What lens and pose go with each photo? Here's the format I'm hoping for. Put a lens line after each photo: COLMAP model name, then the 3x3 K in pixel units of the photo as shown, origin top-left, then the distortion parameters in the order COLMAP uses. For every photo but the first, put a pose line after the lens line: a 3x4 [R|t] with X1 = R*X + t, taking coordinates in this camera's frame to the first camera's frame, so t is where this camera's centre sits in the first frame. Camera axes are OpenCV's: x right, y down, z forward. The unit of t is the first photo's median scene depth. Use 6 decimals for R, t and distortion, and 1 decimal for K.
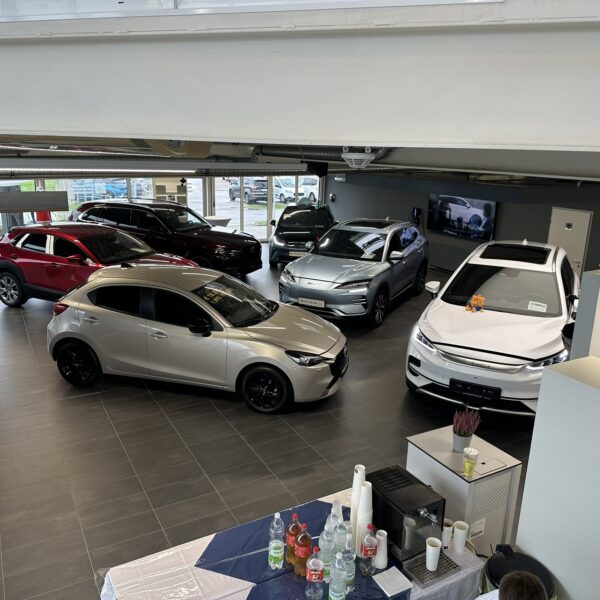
lens RADIAL K [[556.6, 0, 300.0], [0, 556.6, 300.0], [0, 0, 1]] dist [0.145849, -0.272408]
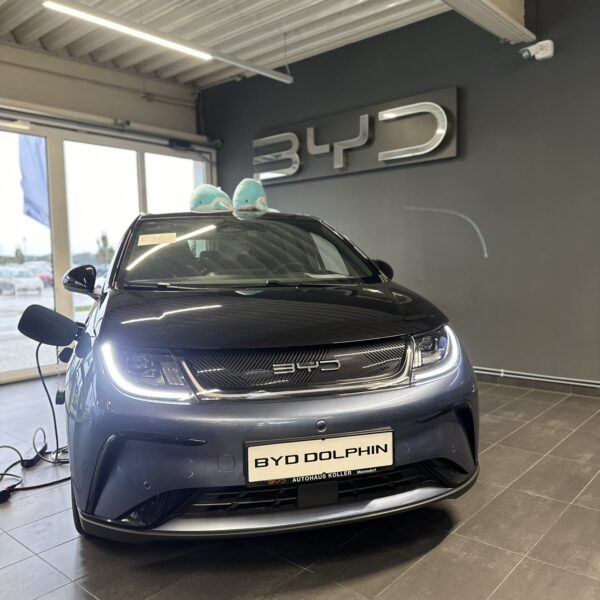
lens RADIAL K [[556.6, 0, 300.0], [0, 556.6, 300.0], [0, 0, 1]] dist [0.145849, -0.272408]
pose [[0.940118, -0.071821, 0.333197, -0.091546], [0.137310, 0.974519, -0.177364, -0.184659], [-0.311968, 0.212495, 0.926025, 1.701551]]
